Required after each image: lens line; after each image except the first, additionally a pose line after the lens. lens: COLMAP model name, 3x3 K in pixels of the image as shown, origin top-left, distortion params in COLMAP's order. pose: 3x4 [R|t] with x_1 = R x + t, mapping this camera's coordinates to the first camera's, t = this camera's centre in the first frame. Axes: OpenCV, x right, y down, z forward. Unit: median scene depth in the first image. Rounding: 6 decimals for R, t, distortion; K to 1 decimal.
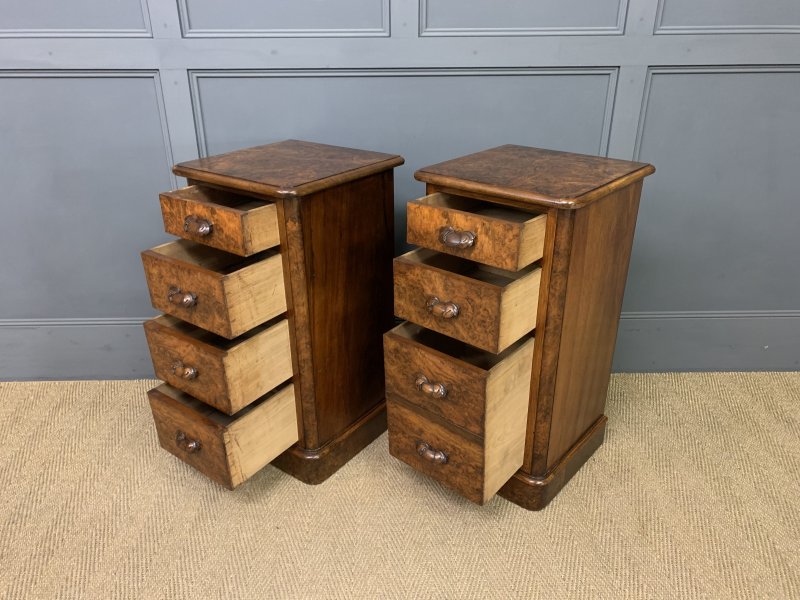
lens RADIAL K [[611.5, 0, 396.5], [0, 611.5, 303.7], [0, 0, 1]] dist [0.052289, -0.033850]
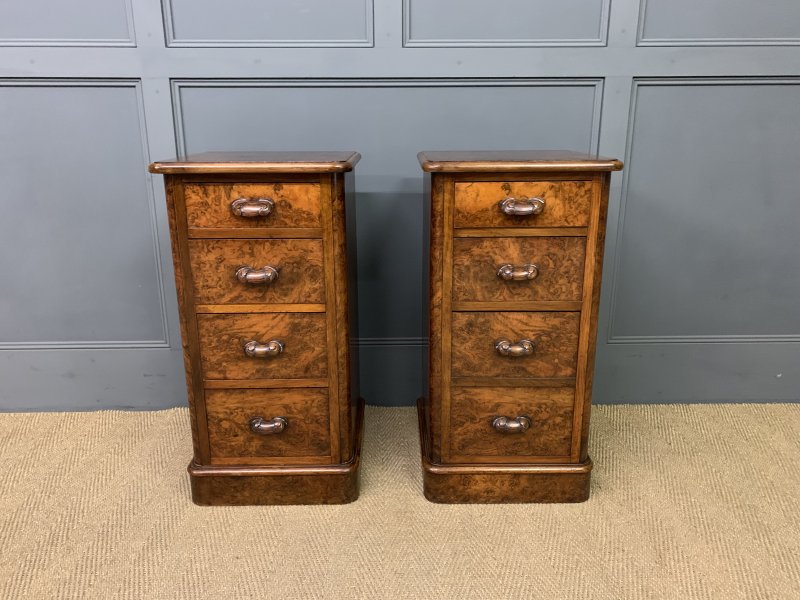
lens RADIAL K [[611.5, 0, 397.4], [0, 611.5, 292.0], [0, 0, 1]] dist [0.052289, -0.033850]
pose [[0.999998, 0.000339, 0.002059, 0.026027], [-0.000001, 0.986865, -0.161548, 0.121206], [-0.002087, 0.161547, 0.986863, 0.076593]]
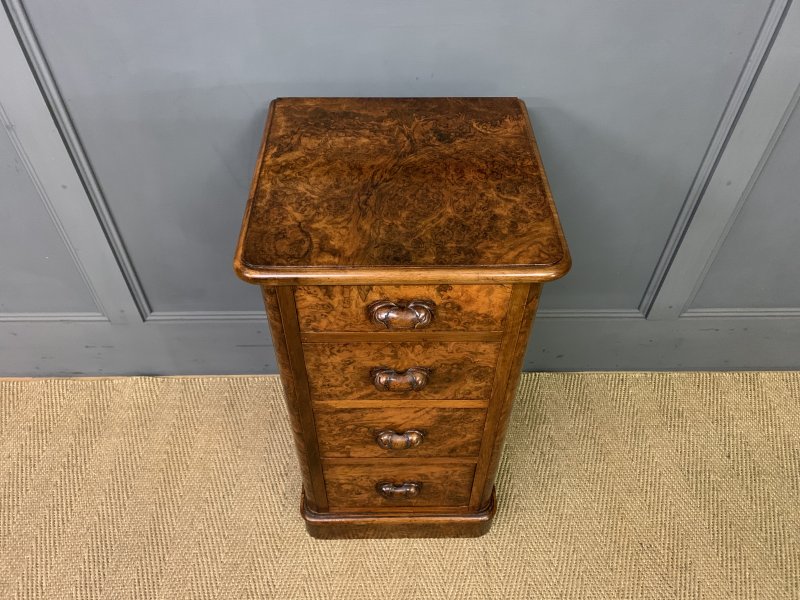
lens RADIAL K [[611.5, 0, 403.6], [0, 611.5, 304.4], [0, 0, 1]] dist [0.052289, -0.033850]
pose [[0.999570, 0.004358, 0.028994, -0.165973], [-0.014887, 0.927370, 0.373849, -0.293749], [-0.025259, -0.374120, 0.927036, 0.367543]]
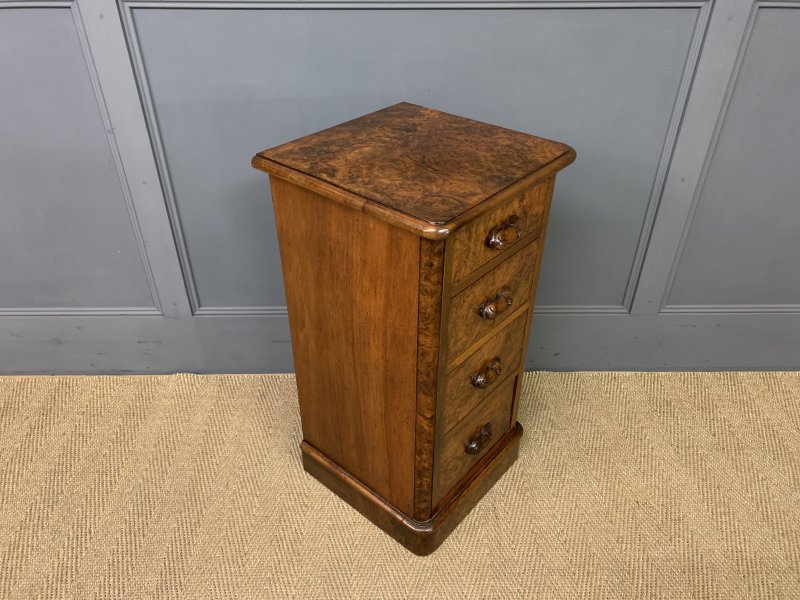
lens RADIAL K [[611.5, 0, 401.9], [0, 611.5, 302.7], [0, 0, 1]] dist [0.052289, -0.033850]
pose [[0.999950, 0.009917, -0.001466, -0.000244], [-0.009498, 0.983997, 0.177934, -0.162790], [0.003207, -0.177911, 0.984041, 0.228451]]
